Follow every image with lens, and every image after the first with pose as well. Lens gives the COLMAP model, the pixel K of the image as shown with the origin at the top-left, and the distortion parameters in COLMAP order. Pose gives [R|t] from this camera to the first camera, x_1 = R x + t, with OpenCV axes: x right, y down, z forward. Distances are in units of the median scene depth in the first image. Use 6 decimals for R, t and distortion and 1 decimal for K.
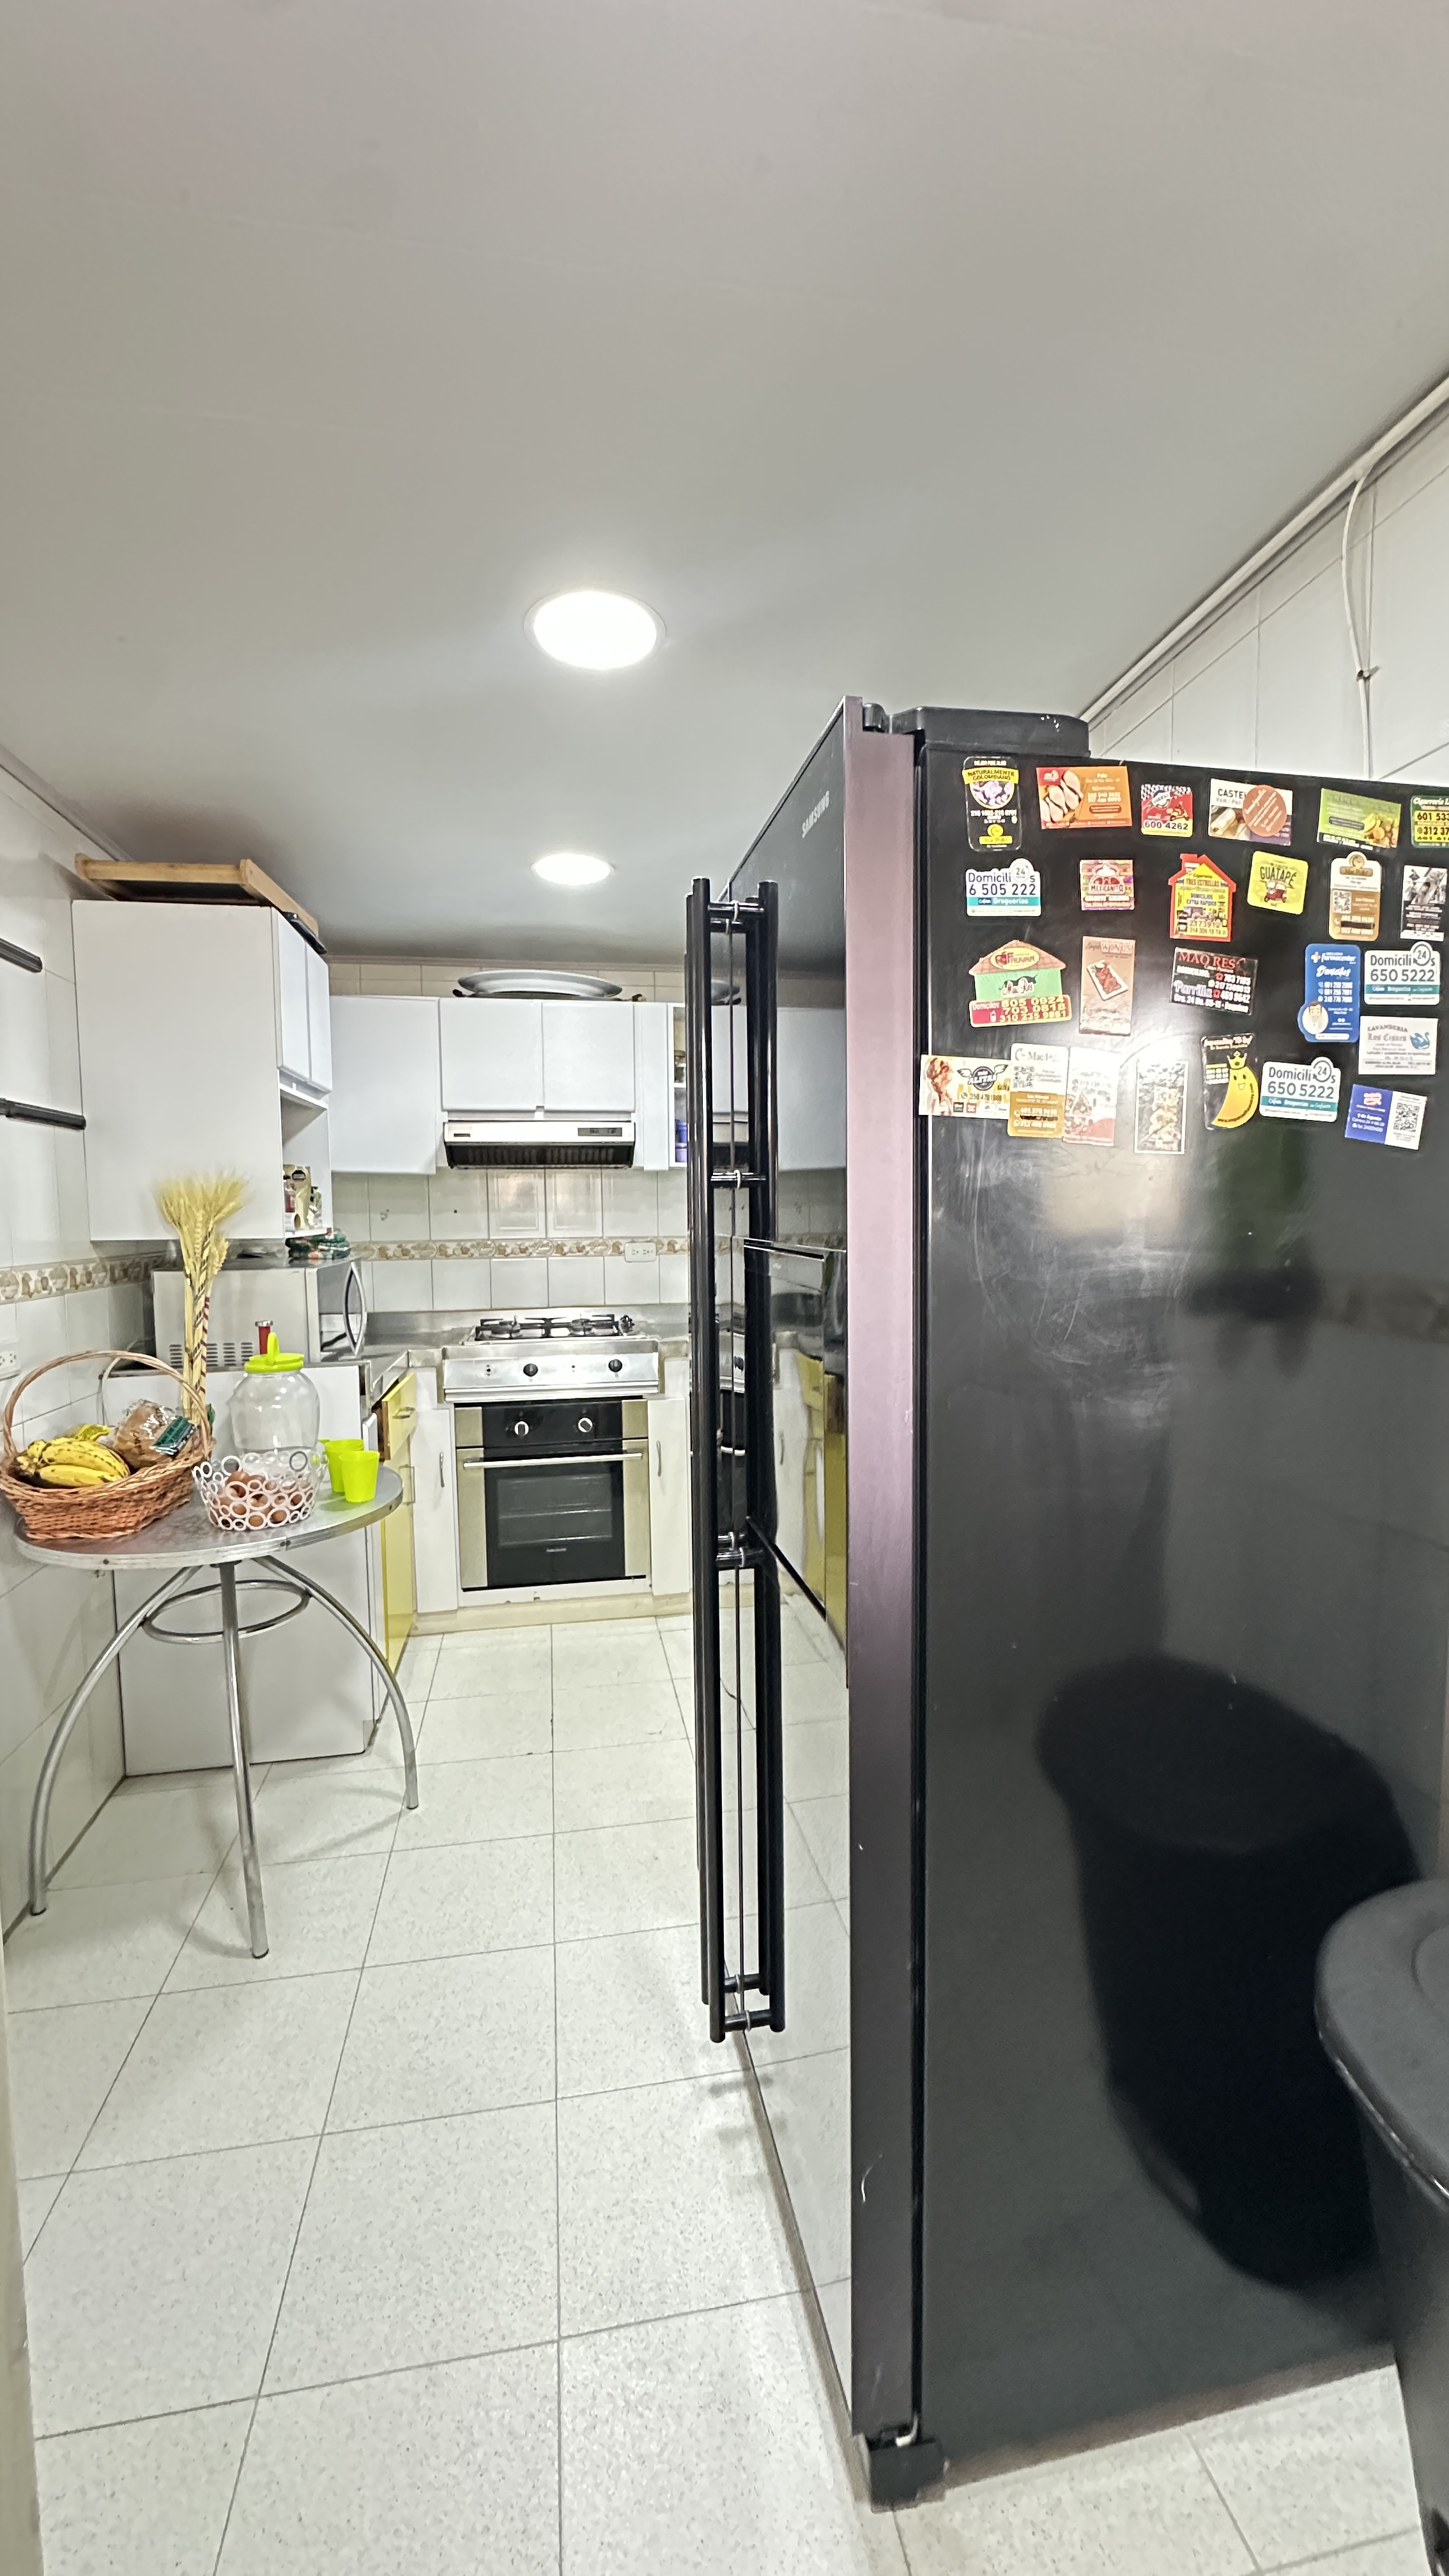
lens RADIAL K [[1026.2, 0, 724.6], [0, 1026.2, 1289.5], [0, 0, 1]] dist [0.000969, -0.000308]
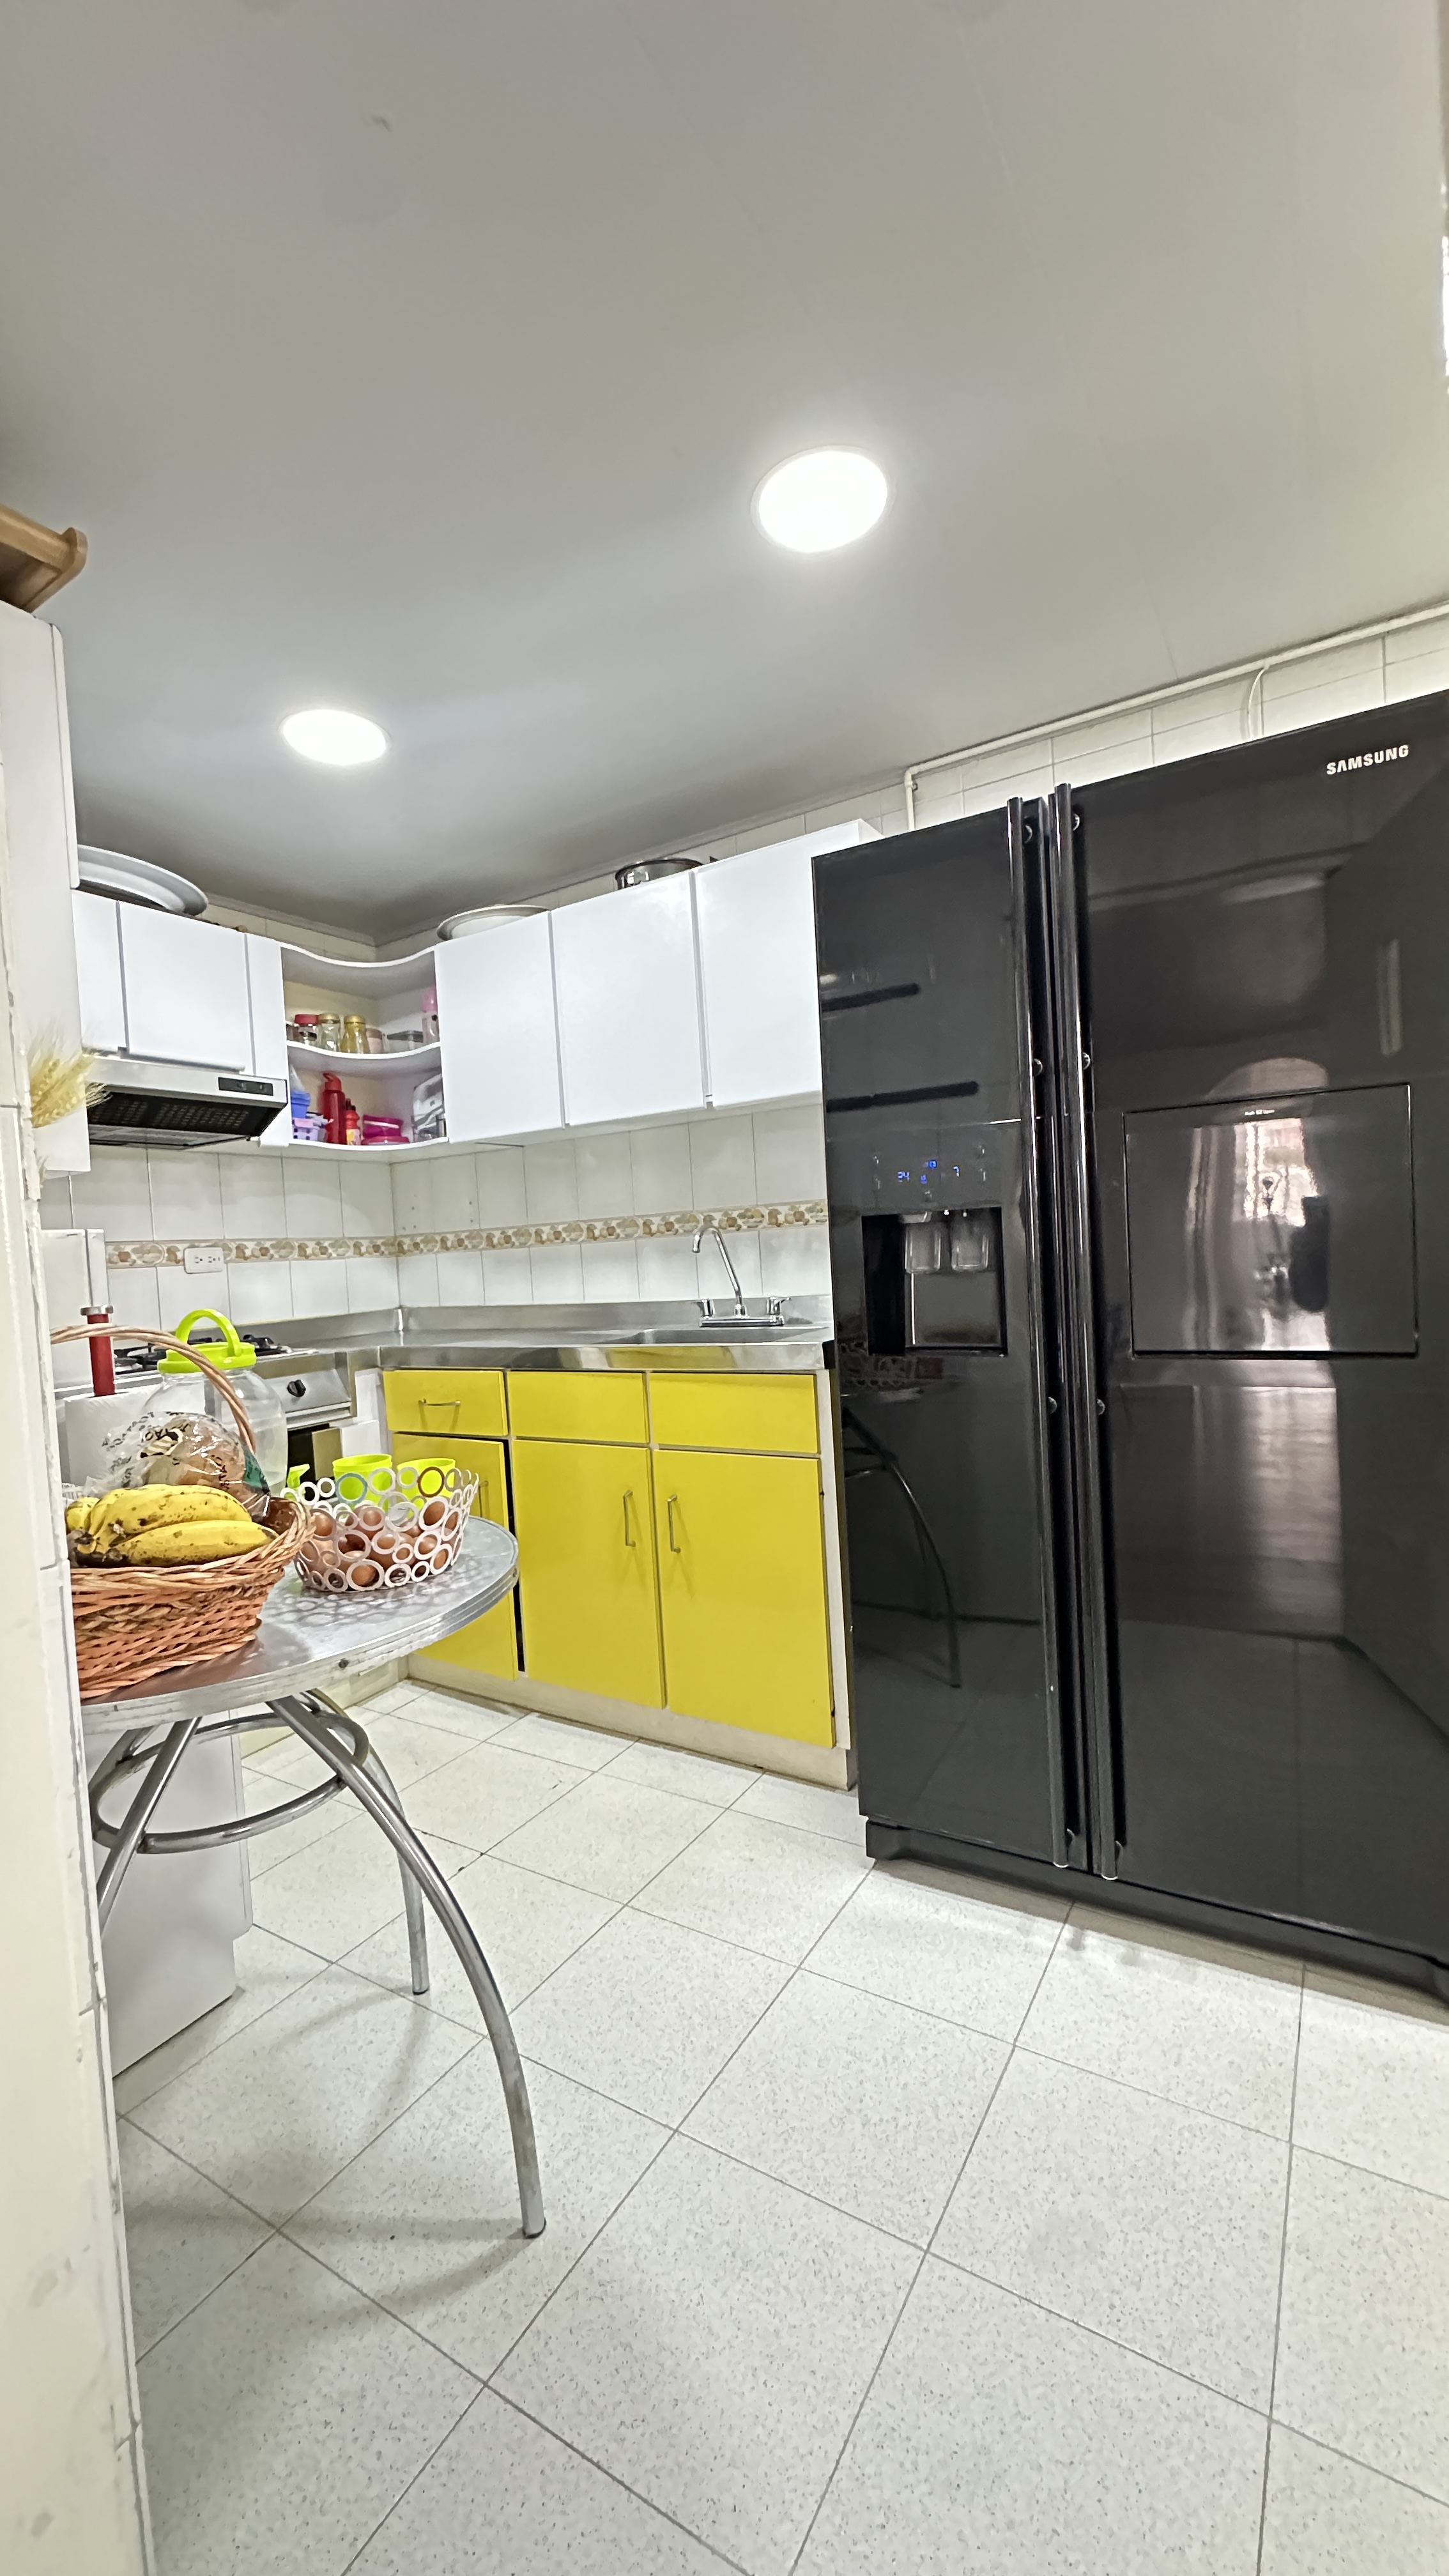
lens RADIAL K [[1026.2, 0, 727.5], [0, 1026.2, 1288.6], [0, 0, 1]] dist [0.000969, -0.000308]
pose [[0.662881, -0.054520, 0.746737, -0.809759], [0.108064, 0.993869, -0.023366, 0.091312], [-0.740885, 0.096184, 0.664709, 0.424313]]
